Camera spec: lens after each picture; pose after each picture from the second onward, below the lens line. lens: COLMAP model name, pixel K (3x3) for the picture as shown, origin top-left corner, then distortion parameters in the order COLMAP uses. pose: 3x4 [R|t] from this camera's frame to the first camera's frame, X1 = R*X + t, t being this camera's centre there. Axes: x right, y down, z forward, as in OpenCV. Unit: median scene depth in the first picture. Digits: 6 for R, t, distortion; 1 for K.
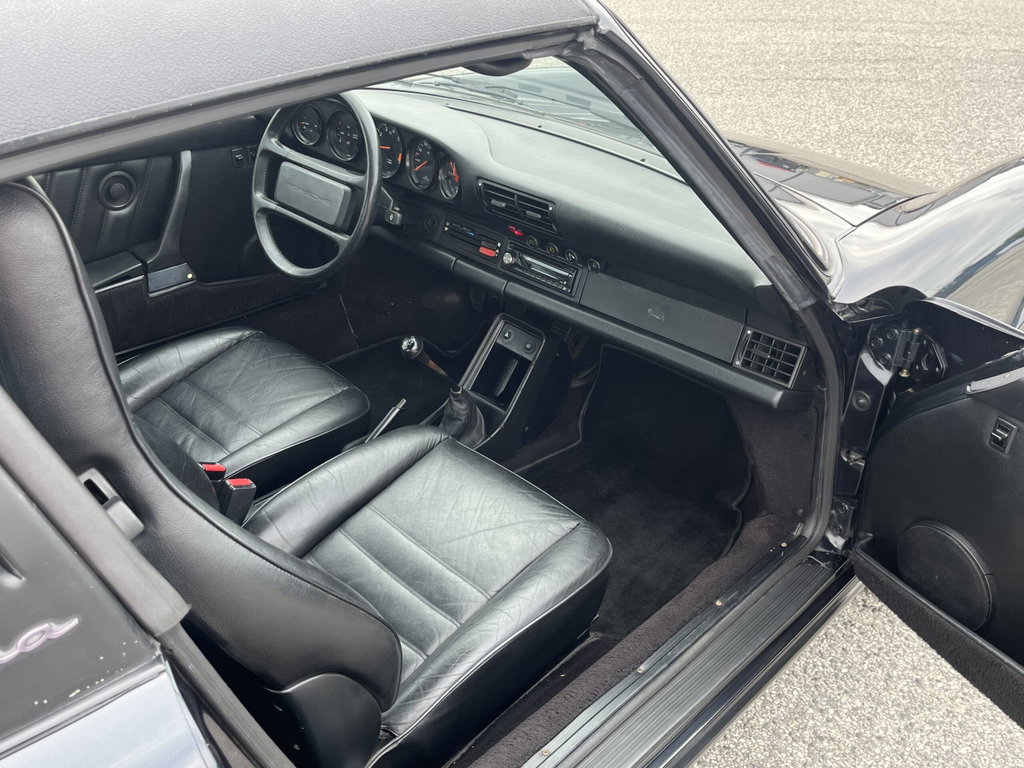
lens RADIAL K [[919.7, 0, 509.2], [0, 919.7, 386.6], [0, 0, 1]] dist [0.030389, -0.005528]
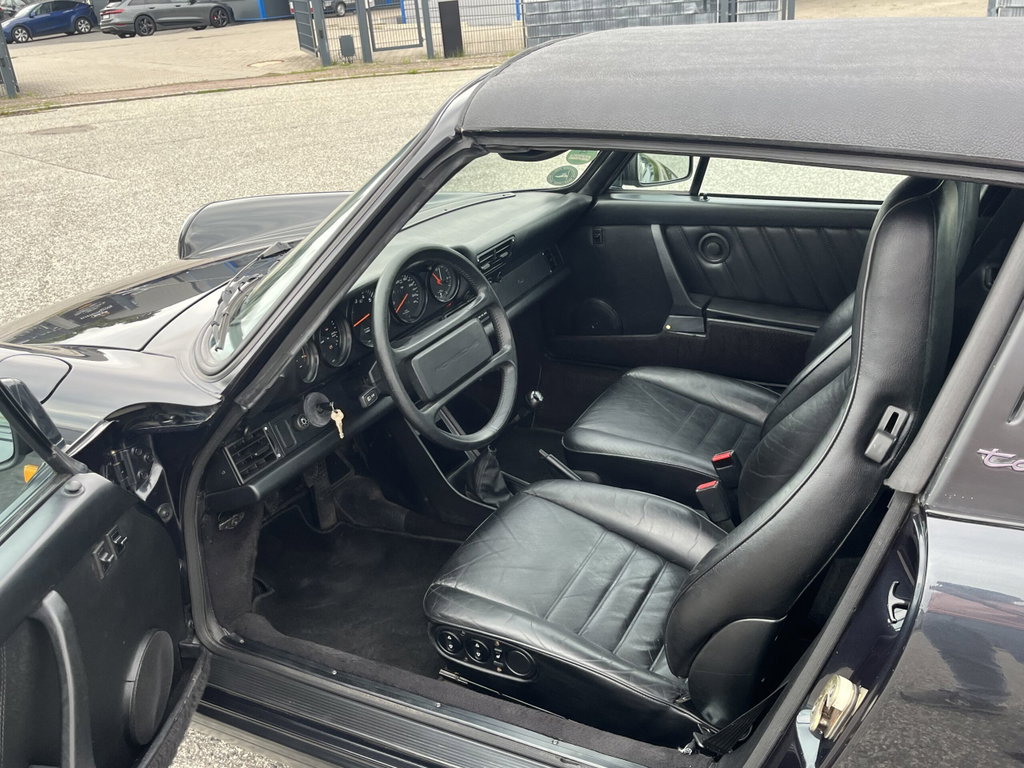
lens RADIAL K [[912.3, 0, 524.4], [0, 912.3, 383.0], [0, 0, 1]] dist [0.049805, -0.060721]
pose [[-0.320995, -0.384939, 0.865323, -1.058760], [0.520720, 0.691446, 0.500753, -0.622984], [-0.791084, 0.611330, -0.021505, 0.988987]]
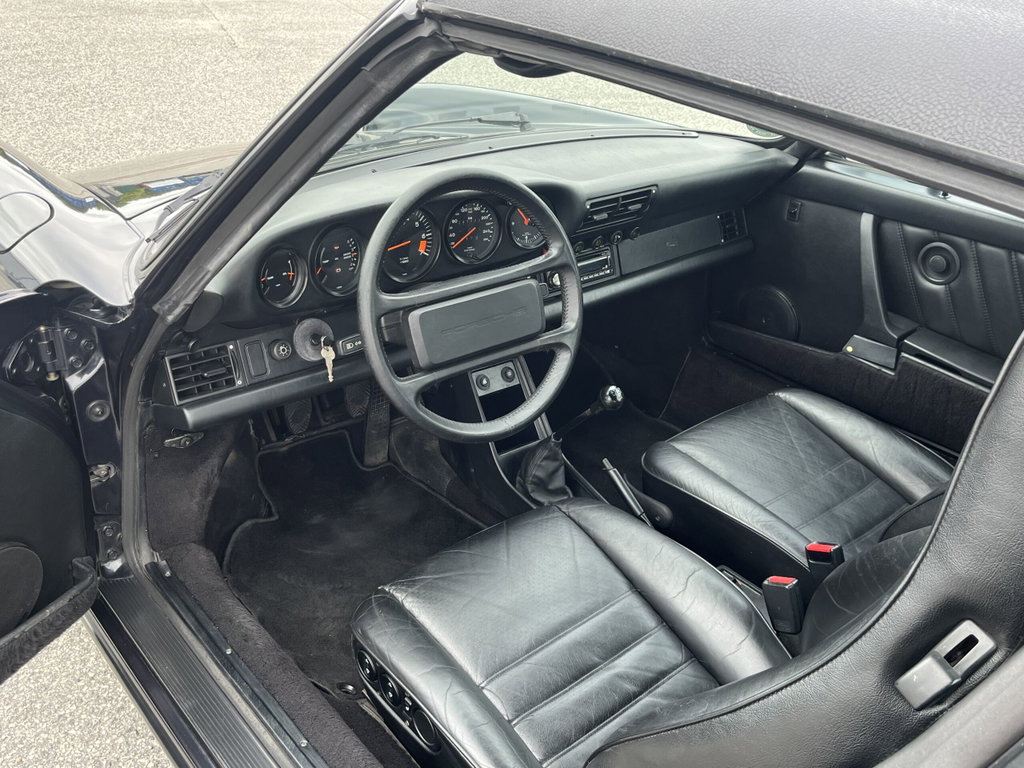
lens RADIAL K [[921.1, 0, 514.2], [0, 921.1, 380.7], [0, 0, 1]] dist [0.031047, -0.008517]
pose [[0.065011, -0.489867, 0.869370, -0.873324], [0.450243, 0.791891, 0.412541, -0.463262], [-0.890536, 0.364608, 0.272041, 0.803767]]
